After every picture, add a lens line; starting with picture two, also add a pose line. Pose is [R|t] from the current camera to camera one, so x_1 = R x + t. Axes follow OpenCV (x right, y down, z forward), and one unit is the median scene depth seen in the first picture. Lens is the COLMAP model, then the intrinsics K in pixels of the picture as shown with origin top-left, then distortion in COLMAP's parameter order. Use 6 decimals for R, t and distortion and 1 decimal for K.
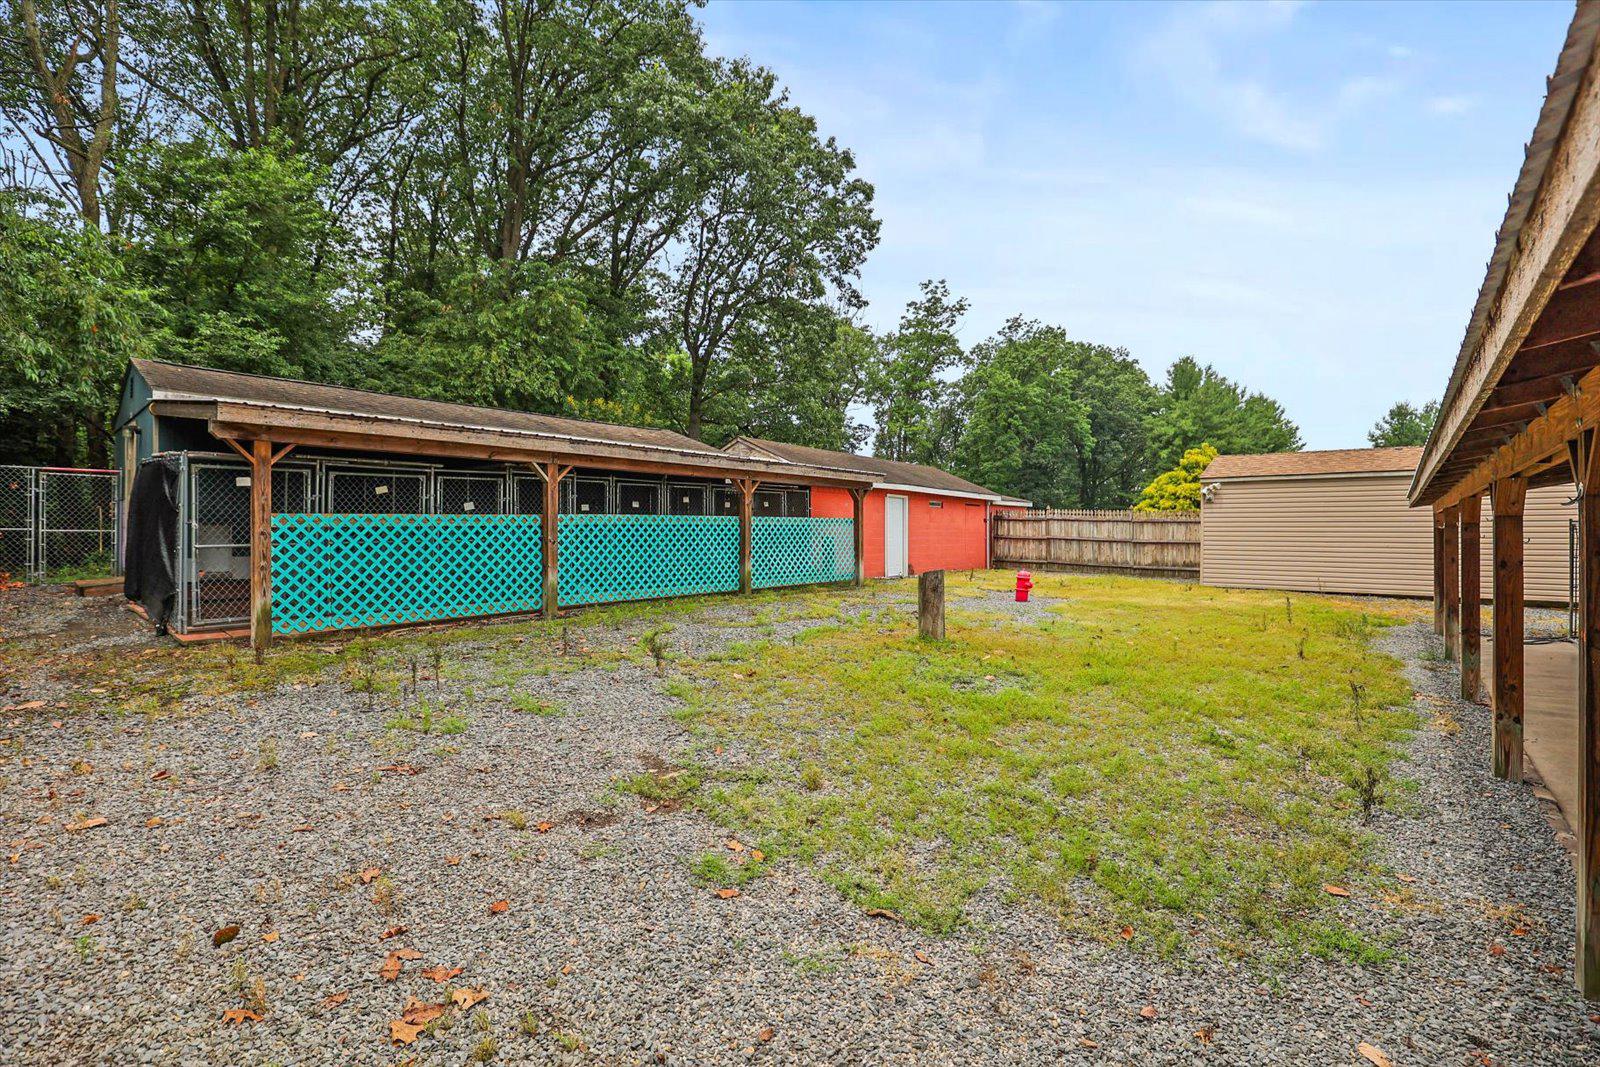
lens RADIAL K [[723.4, 0, 800.0], [0, 723.4, 533.5], [0, 0, 1]] dist [0.001282, 0.000492]
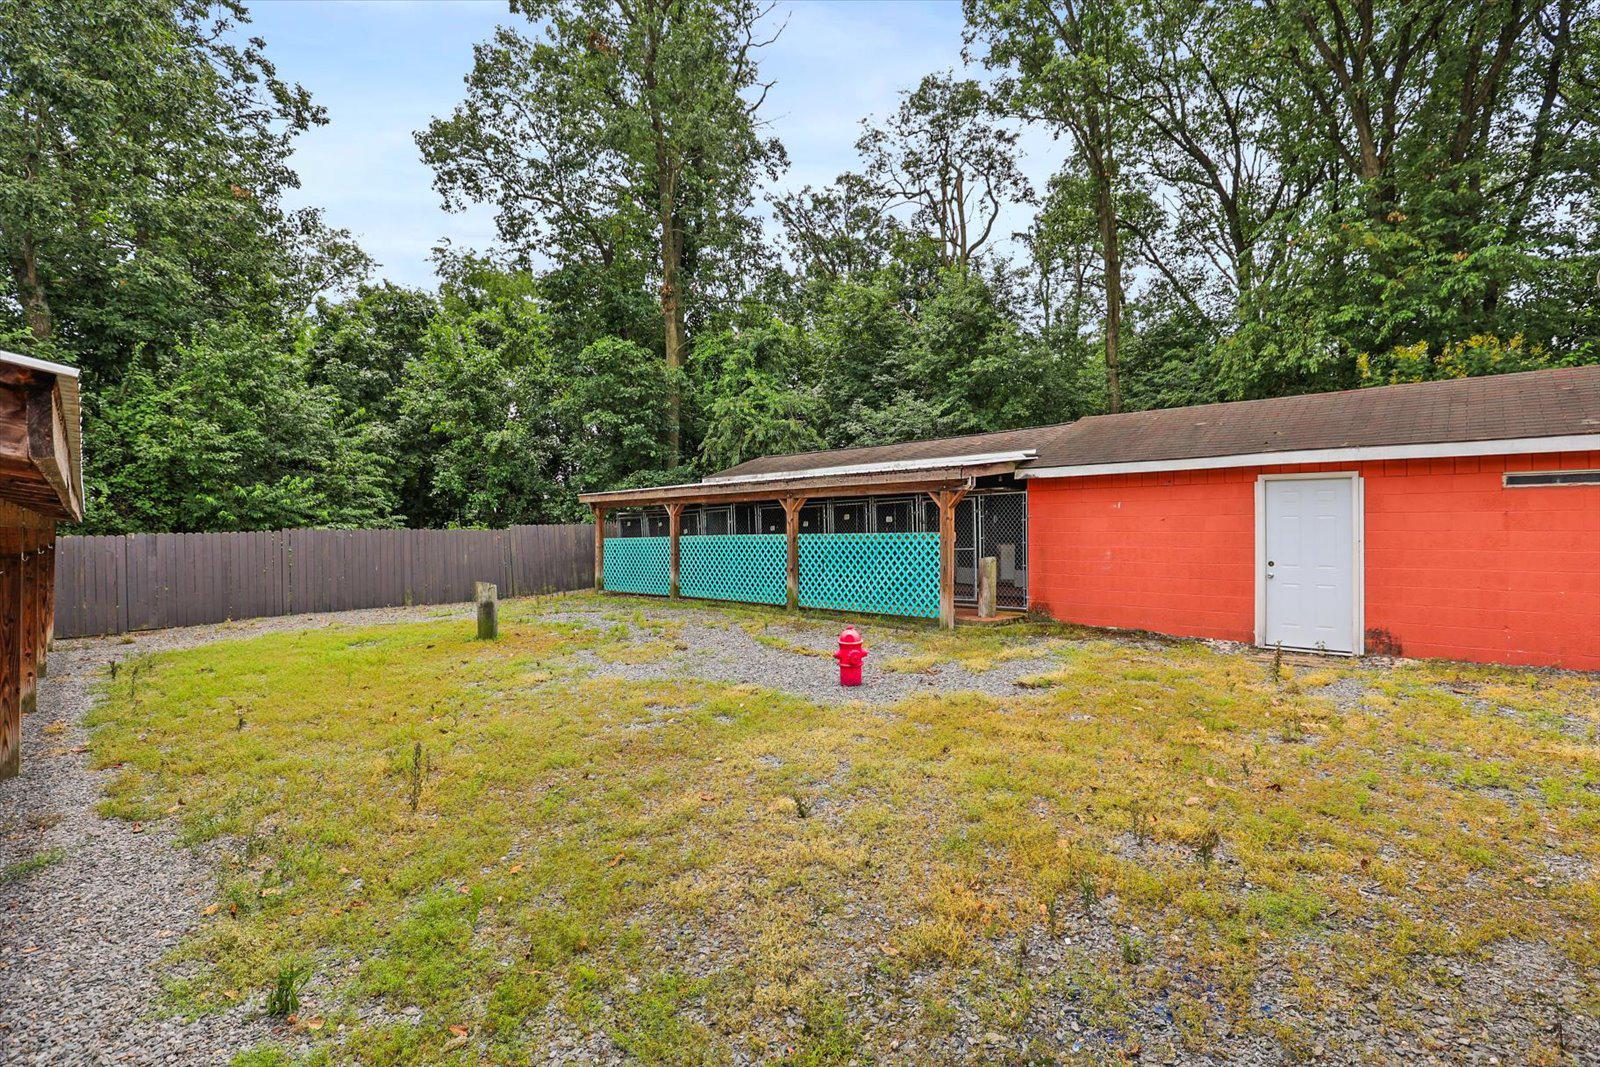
lens RADIAL K [[723.4, 0, 800.0], [0, 723.4, 533.5], [0, 0, 1]] dist [0.001282, 0.000492]
pose [[-0.121166, -0.013527, -0.992540, 0.847168], [-0.011194, 0.999862, -0.012261, -0.011122], [0.992569, 0.009624, -0.121301, 1.025968]]
